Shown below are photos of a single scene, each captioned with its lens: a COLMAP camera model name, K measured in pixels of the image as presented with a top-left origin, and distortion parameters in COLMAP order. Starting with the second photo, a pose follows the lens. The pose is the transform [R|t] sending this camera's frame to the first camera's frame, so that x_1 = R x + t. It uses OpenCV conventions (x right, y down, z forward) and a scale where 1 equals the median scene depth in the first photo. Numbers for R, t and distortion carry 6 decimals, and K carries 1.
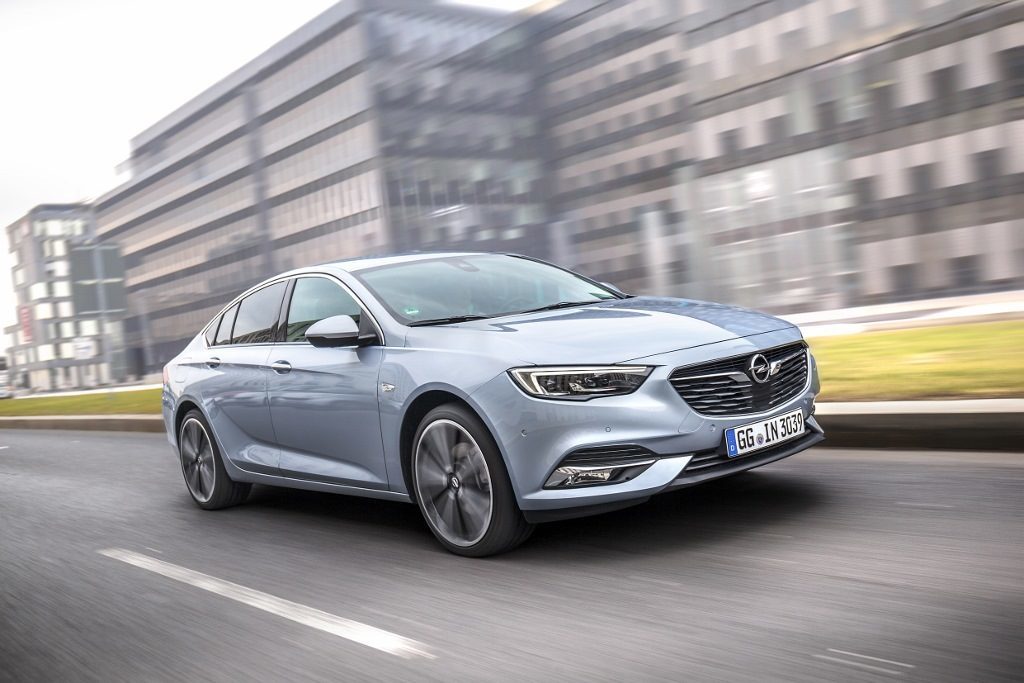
lens RADIAL K [[1015.6, 0, 544.1], [0, 1015.6, 315.4], [0, 0, 1]] dist [0.015528, 0.000000]
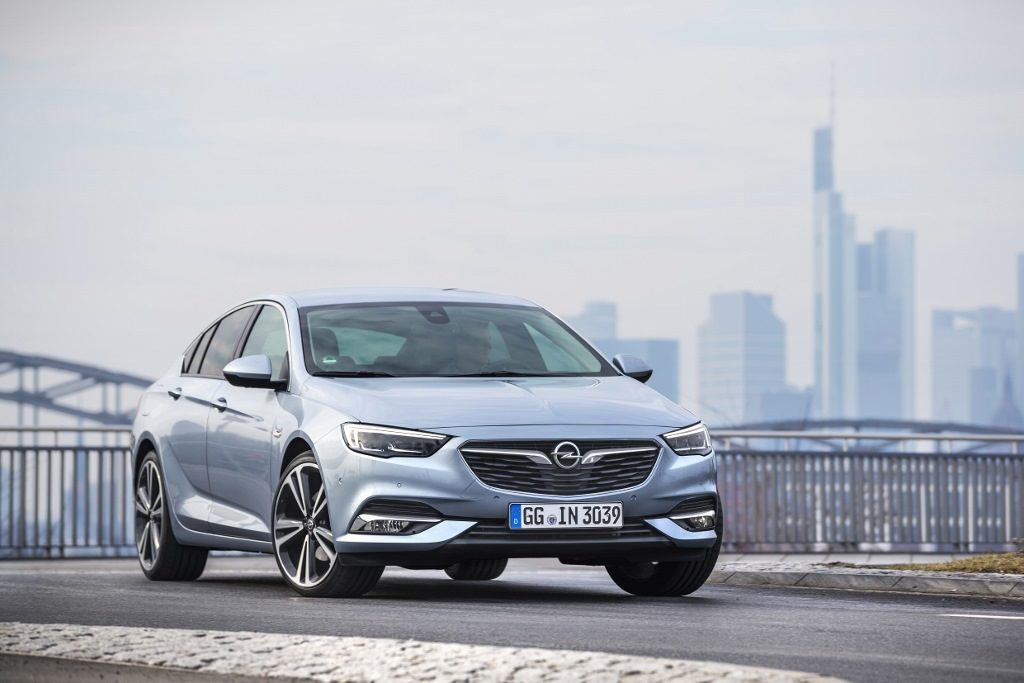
lens RADIAL K [[4960.7, 0, 512.5], [0, 4960.7, 341.6], [0, 0, 1]] dist [2.026848, 0.000000]
pose [[0.916103, 0.124028, -0.381278, 2.162763], [-0.123479, 0.992006, 0.026009, -0.196624], [0.381456, 0.023253, 0.924094, -3.884254]]
